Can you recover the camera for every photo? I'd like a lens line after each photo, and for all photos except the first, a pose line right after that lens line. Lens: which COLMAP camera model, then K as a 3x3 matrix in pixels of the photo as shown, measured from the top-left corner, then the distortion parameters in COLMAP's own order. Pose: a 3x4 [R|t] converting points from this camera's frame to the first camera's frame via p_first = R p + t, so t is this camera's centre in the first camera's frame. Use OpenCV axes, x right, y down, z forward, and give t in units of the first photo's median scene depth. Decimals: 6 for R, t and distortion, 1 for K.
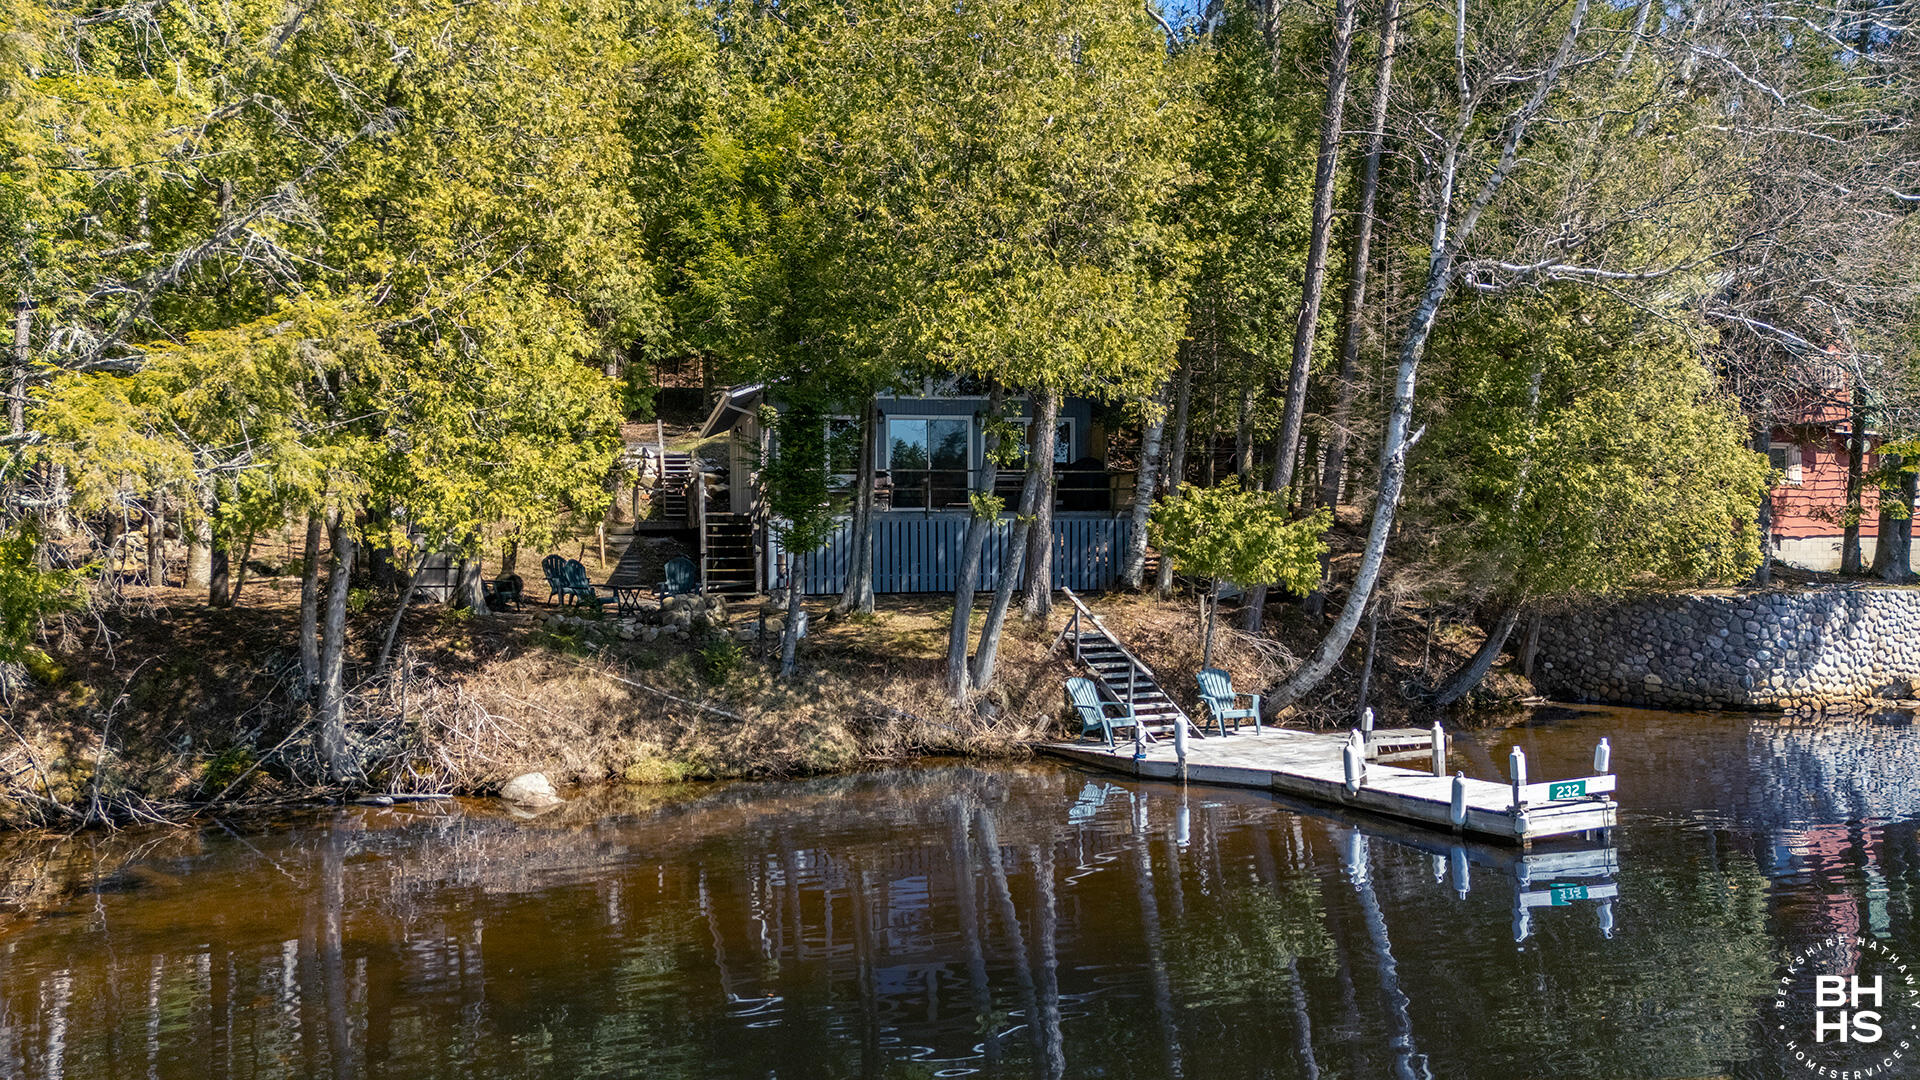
lens RADIAL K [[1412.8, 0, 961.8], [0, 1412.8, 536.2], [0, 0, 1]] dist [0.044933, -0.000173]
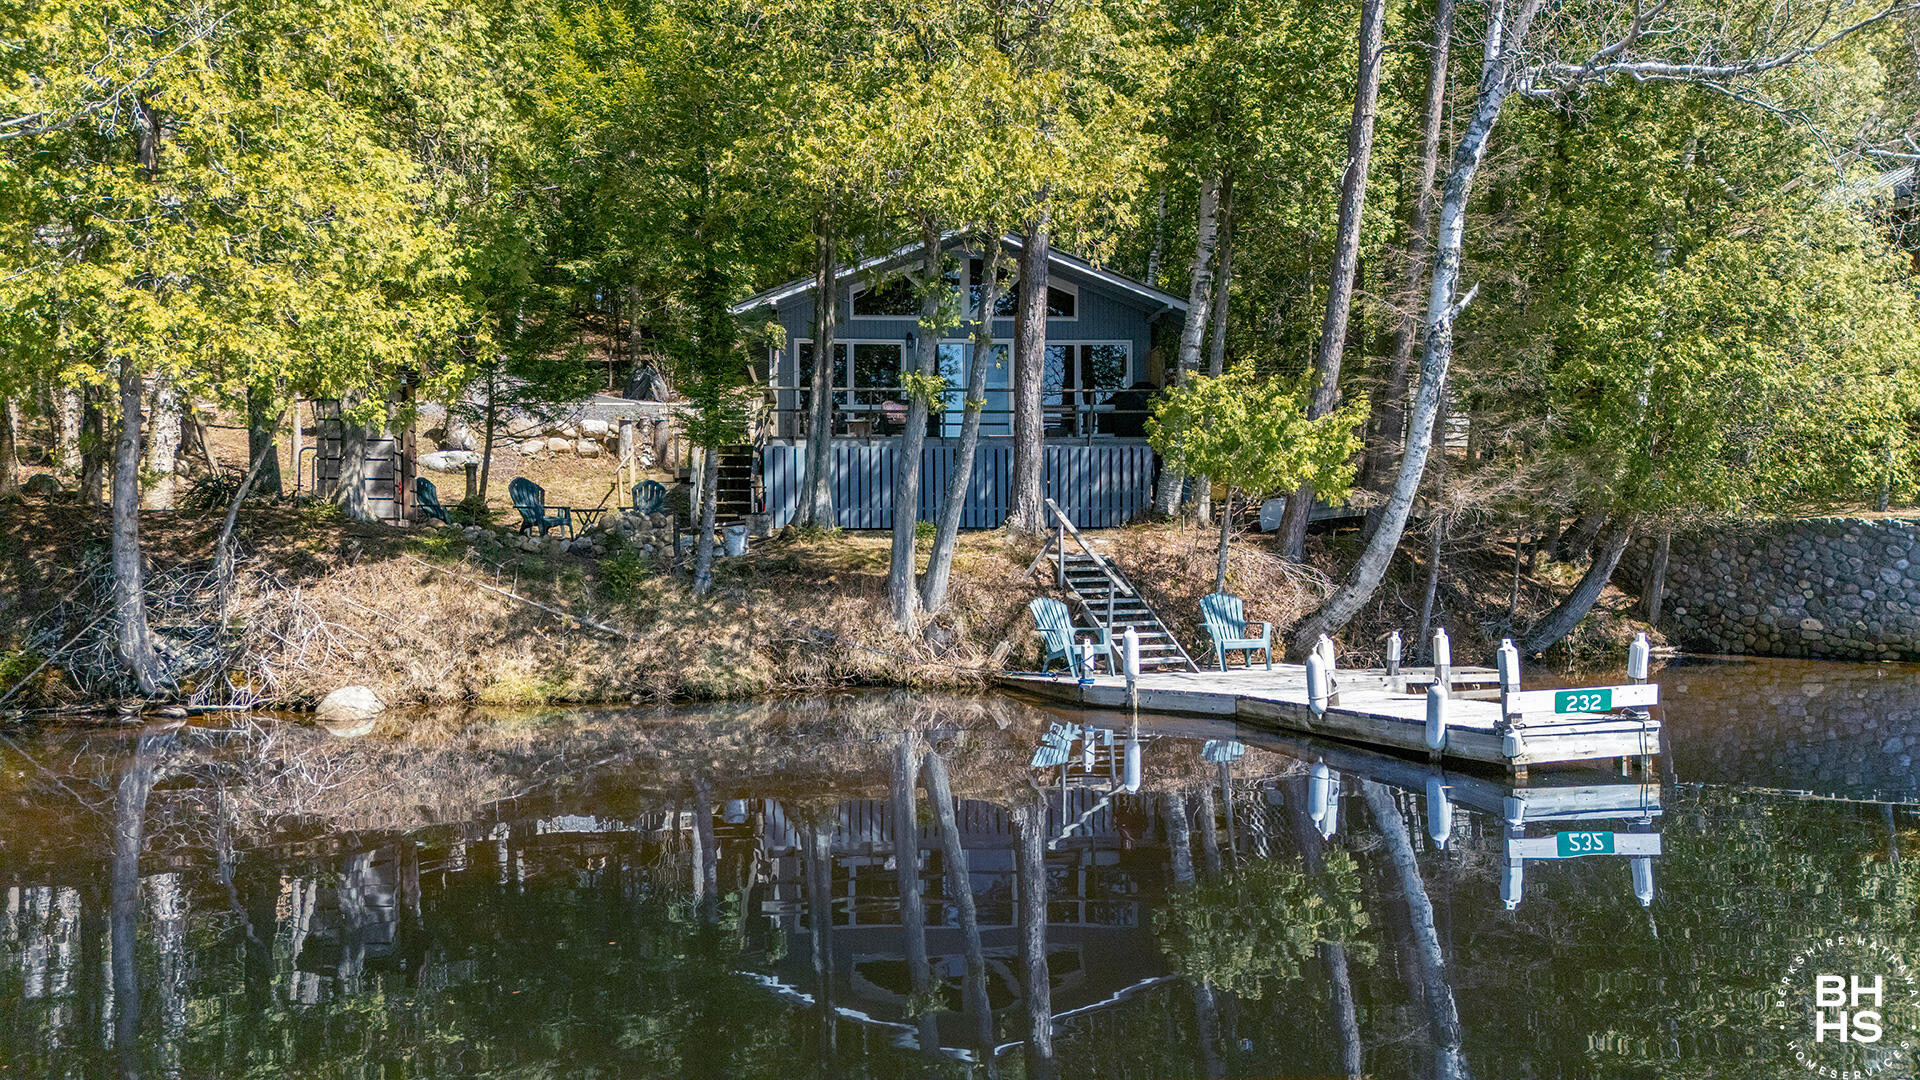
lens RADIAL K [[1416.2, 0, 958.1], [0, 1416.2, 544.3], [0, 0, 1]] dist [0.030850, -0.002525]
pose [[0.991161, -0.000953, -0.132665, 0.145383], [0.001297, 0.999996, 0.002501, 0.067804], [0.132662, -0.002651, 0.991158, 0.169122]]
